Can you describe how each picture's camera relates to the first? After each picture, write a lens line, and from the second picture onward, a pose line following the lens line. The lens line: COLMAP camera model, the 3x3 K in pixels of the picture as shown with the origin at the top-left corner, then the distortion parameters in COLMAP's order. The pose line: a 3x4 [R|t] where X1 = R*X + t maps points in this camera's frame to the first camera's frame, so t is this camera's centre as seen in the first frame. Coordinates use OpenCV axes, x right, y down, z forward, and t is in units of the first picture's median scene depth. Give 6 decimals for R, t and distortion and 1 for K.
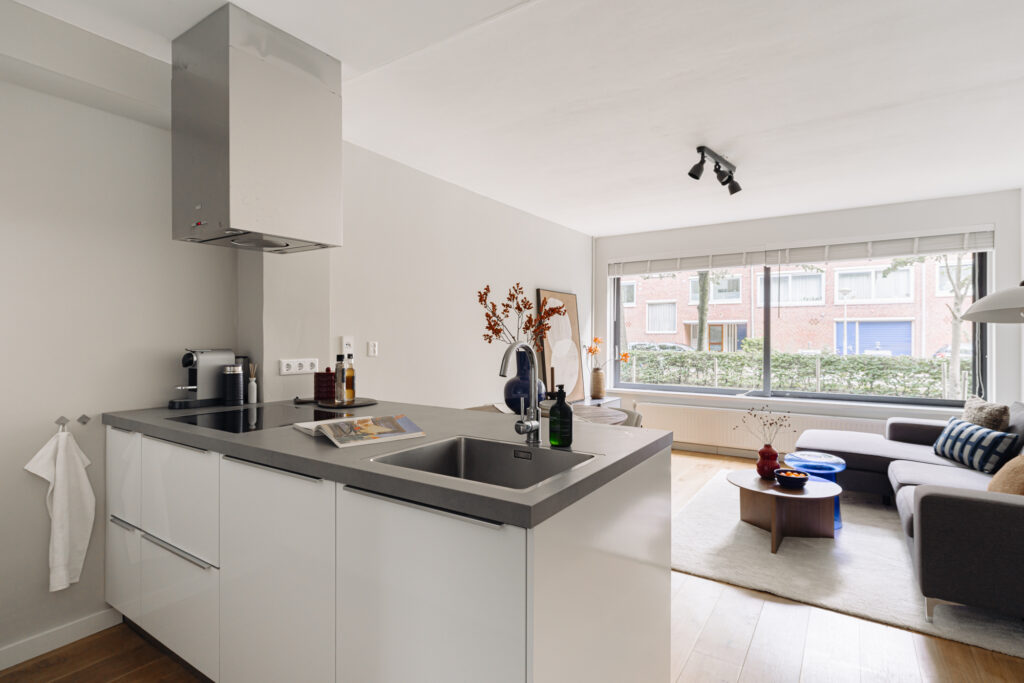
lens RADIAL K [[501.8, 0, 514.9], [0, 501.8, 338.0], [0, 0, 1]] dist [-0.000972, 0.001010]
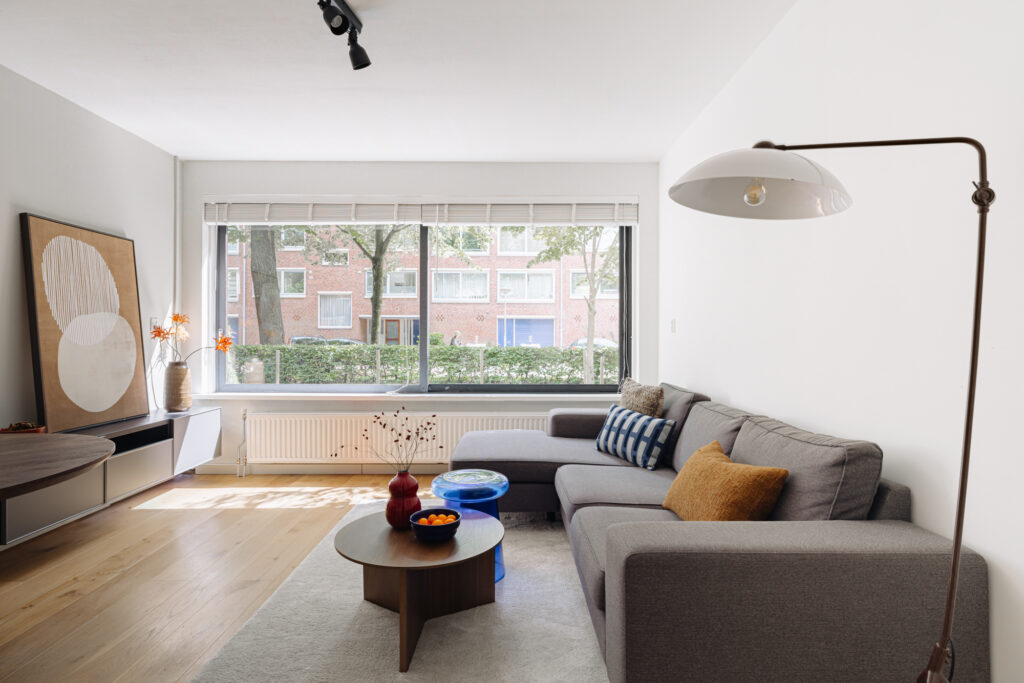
lens RADIAL K [[531.9, 0, 507.6], [0, 531.9, 338.1], [0, 0, 1]] dist [-0.001253, -0.000200]
pose [[0.832458, -0.000541, 0.554088, 0.096881], [-0.001934, 0.999991, 0.003882, 0.018295], [-0.554084, -0.004303, 0.832449, 0.150883]]
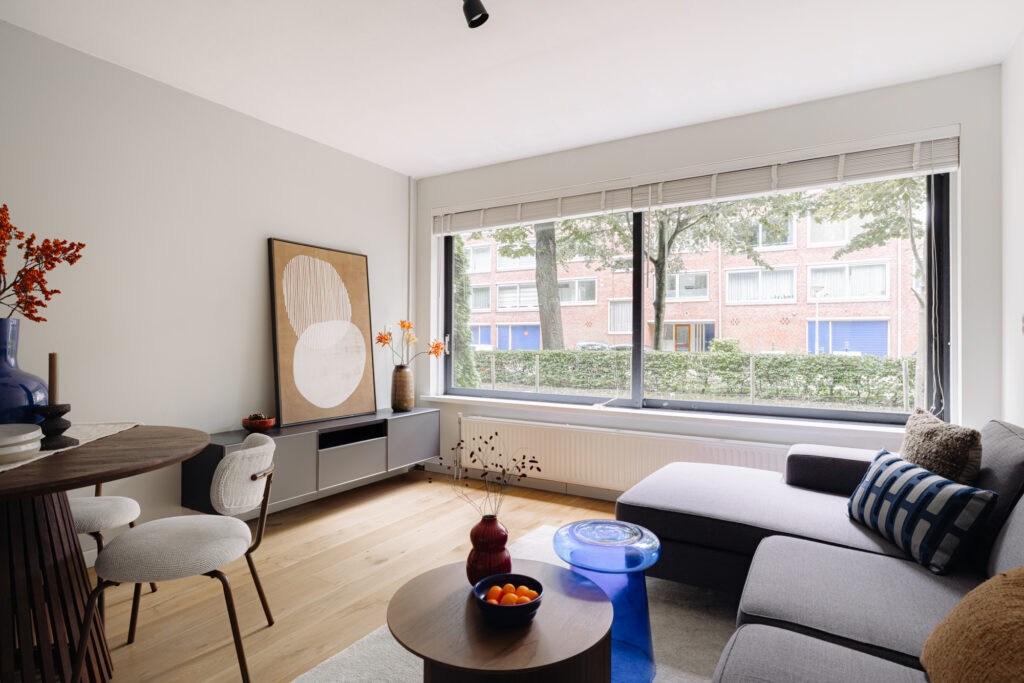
lens RADIAL K [[531.9, 0, 509.7], [0, 531.9, 338.9], [0, 0, 1]] dist [-0.001253, -0.000200]
pose [[0.999019, 0.003085, 0.044187, 0.192264], [-0.002934, 0.999990, -0.003473, 0.018140], [-0.044197, 0.003340, 0.999017, 0.191714]]
